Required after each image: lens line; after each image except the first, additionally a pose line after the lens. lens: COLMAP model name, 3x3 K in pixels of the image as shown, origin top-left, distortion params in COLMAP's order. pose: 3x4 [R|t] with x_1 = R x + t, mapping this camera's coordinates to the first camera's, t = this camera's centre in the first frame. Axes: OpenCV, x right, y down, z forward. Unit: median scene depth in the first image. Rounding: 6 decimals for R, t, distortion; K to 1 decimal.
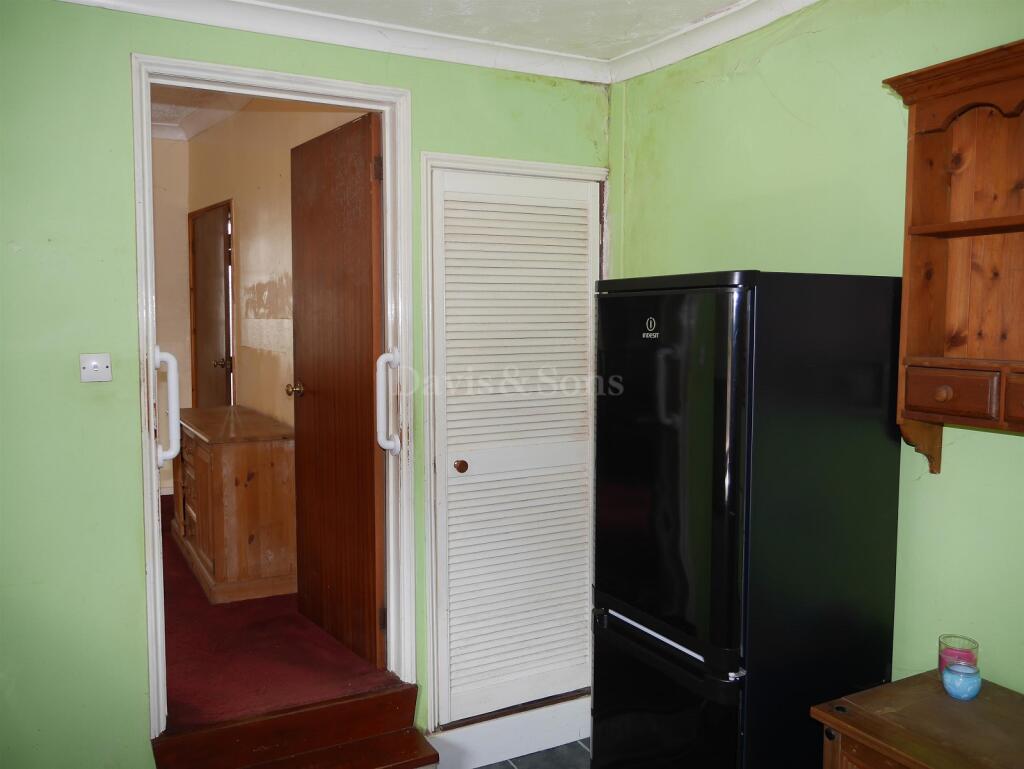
lens RADIAL K [[845.9, 0, 508.7], [0, 845.9, 382.6], [0, 0, 1]] dist [-0.030386, 0.013343]
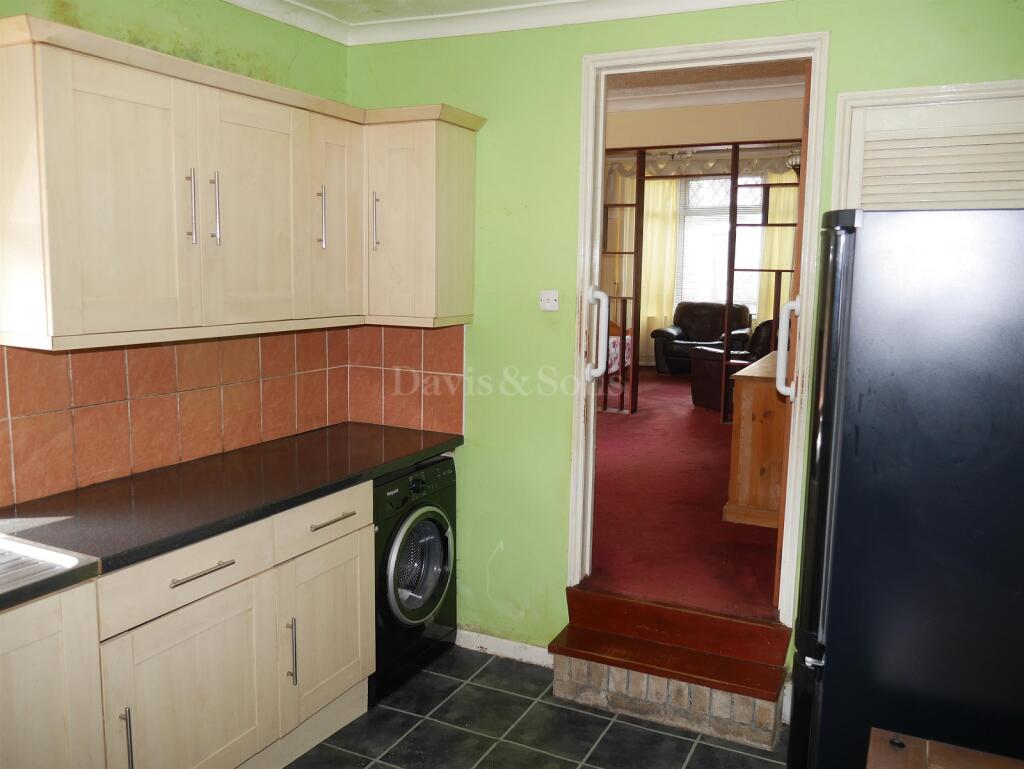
lens RADIAL K [[845.9, 0, 511.0], [0, 845.9, 386.2], [0, 0, 1]] dist [-0.030386, 0.013343]
pose [[0.590311, 0.120646, -0.798109, 0.480200], [-0.072083, 0.992695, 0.096746, -0.007018], [0.803951, 0.000420, 0.594695, 0.125525]]
